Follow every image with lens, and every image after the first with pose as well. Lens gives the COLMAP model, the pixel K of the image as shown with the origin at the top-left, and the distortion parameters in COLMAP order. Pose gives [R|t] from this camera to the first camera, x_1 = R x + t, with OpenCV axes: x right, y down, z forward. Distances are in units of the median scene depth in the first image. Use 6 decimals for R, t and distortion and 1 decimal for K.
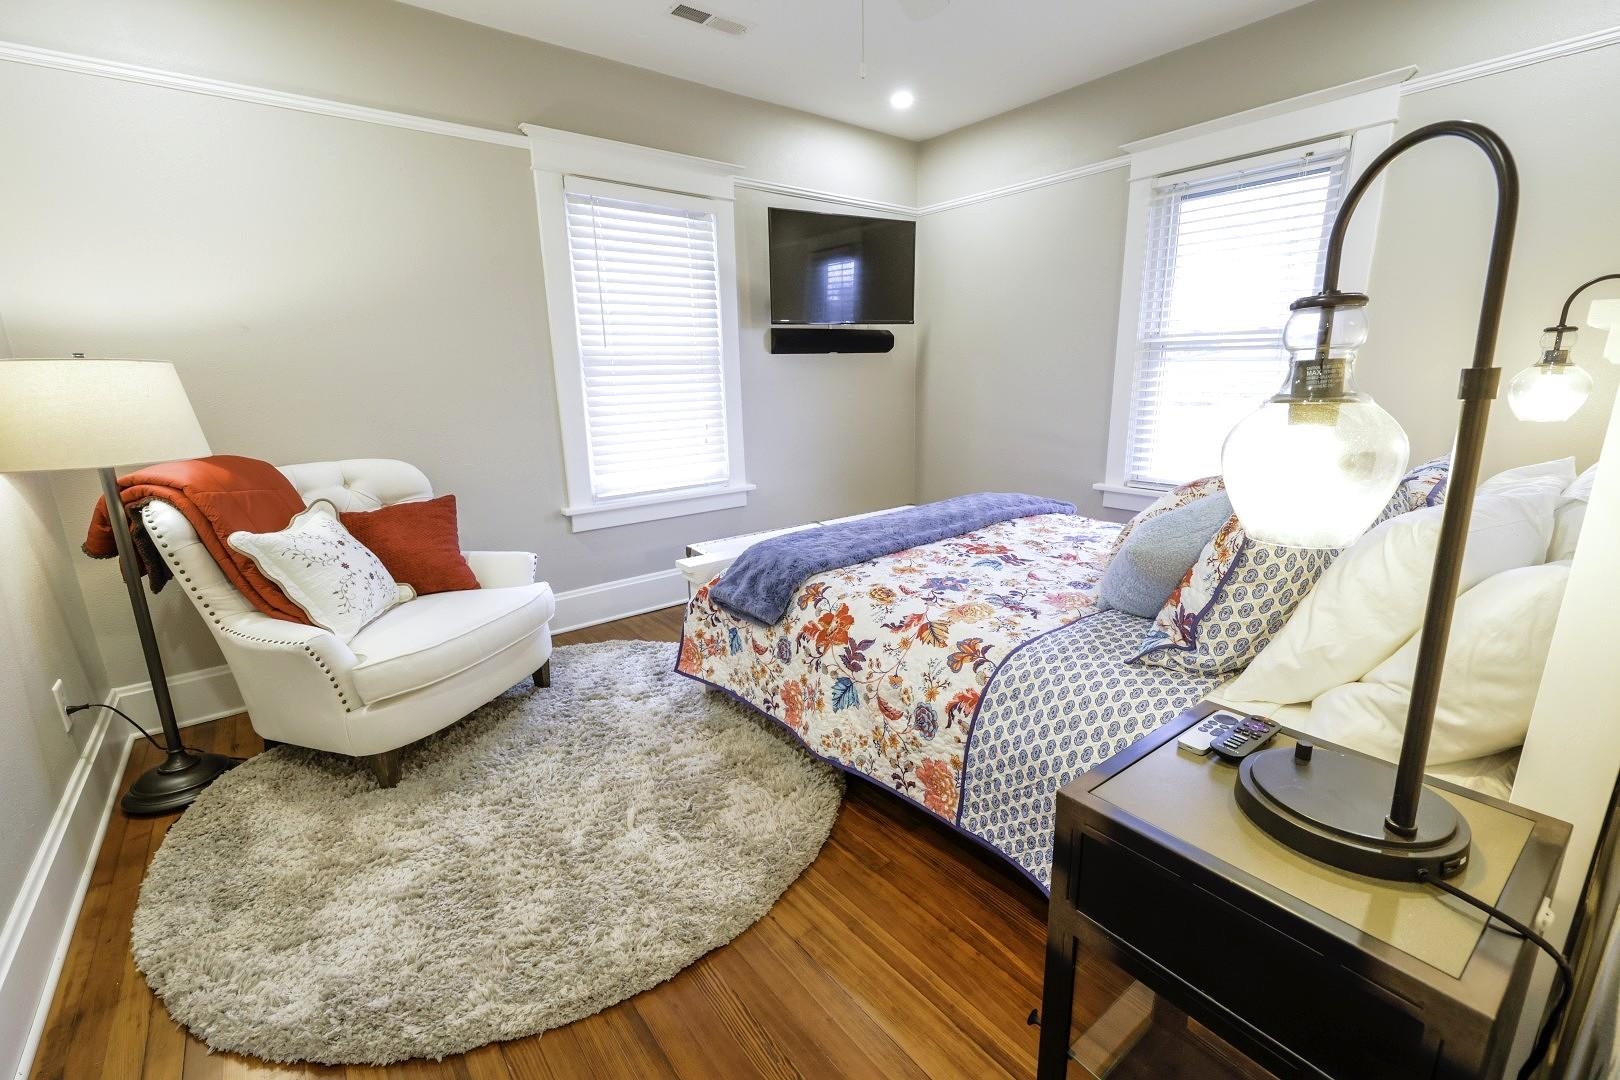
lens RADIAL K [[681.9, 0, 810.0], [0, 681.9, 540.0], [0, 0, 1]] dist [-0.002499, -0.000249]
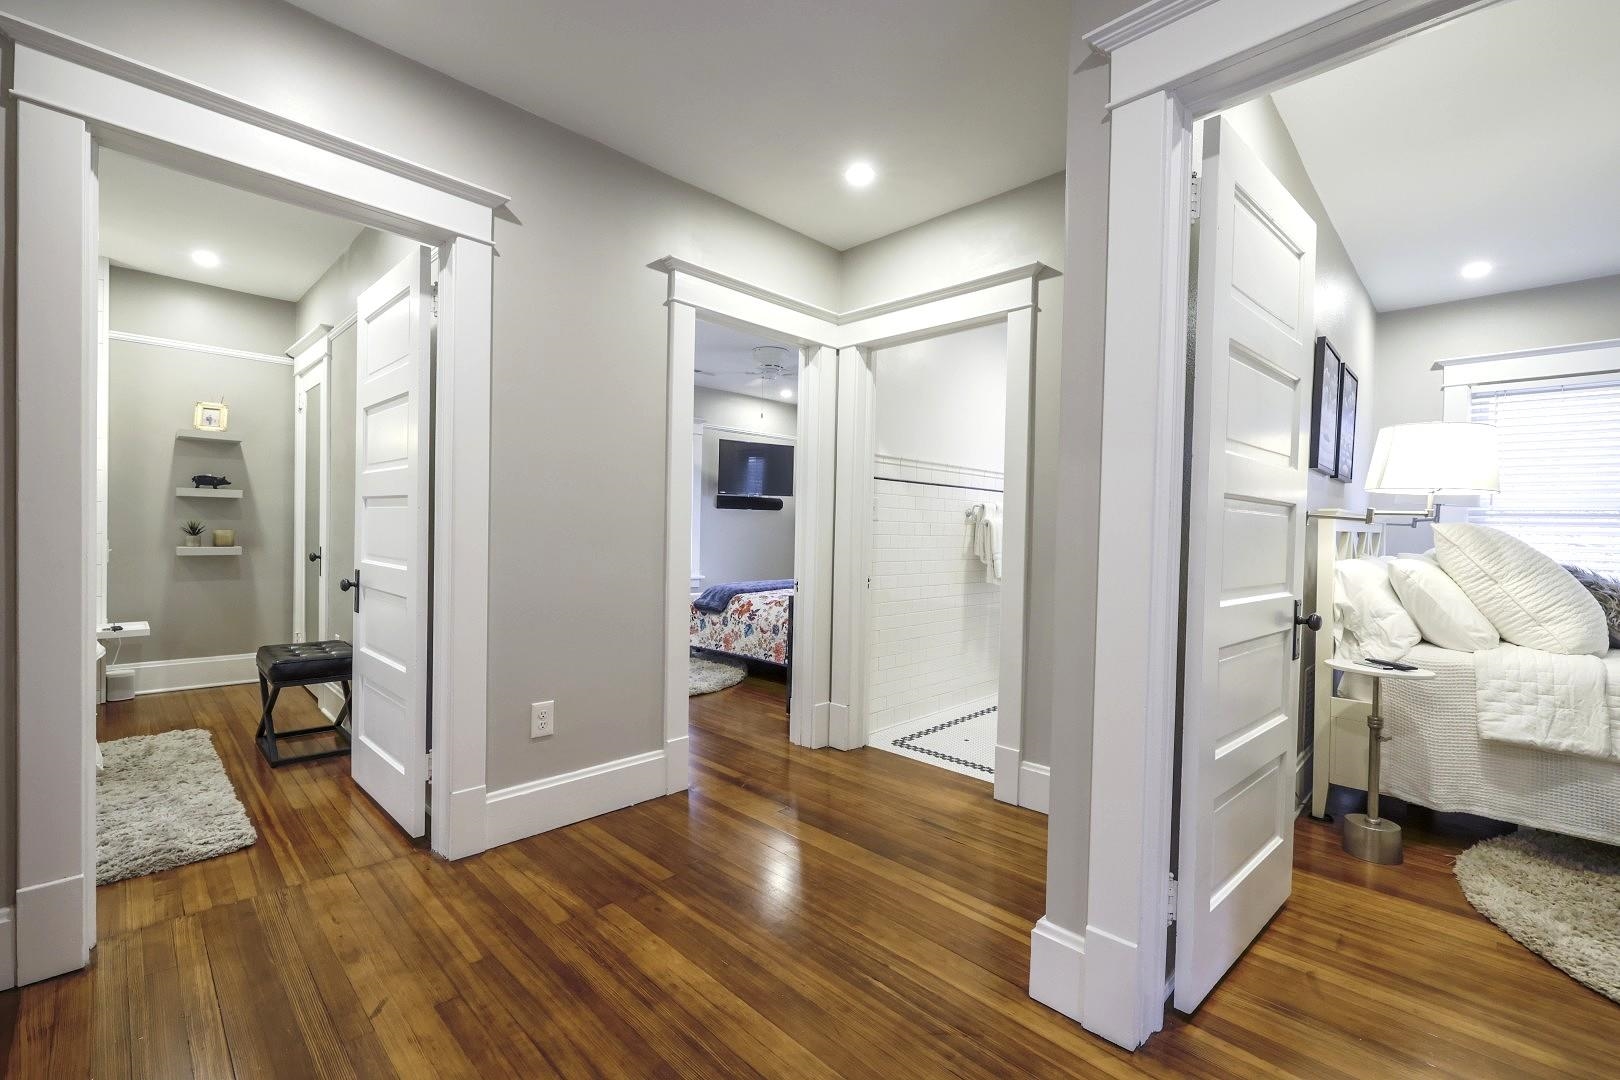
lens RADIAL K [[681.9, 0, 810.0], [0, 681.9, 540.0], [0, 0, 1]] dist [-0.002499, -0.000249]
pose [[0.992006, 0.039252, 0.119934, -0.040792], [-0.011078, 0.973813, -0.227081, 0.437077], [-0.125706, 0.223937, 0.966463, -1.538483]]
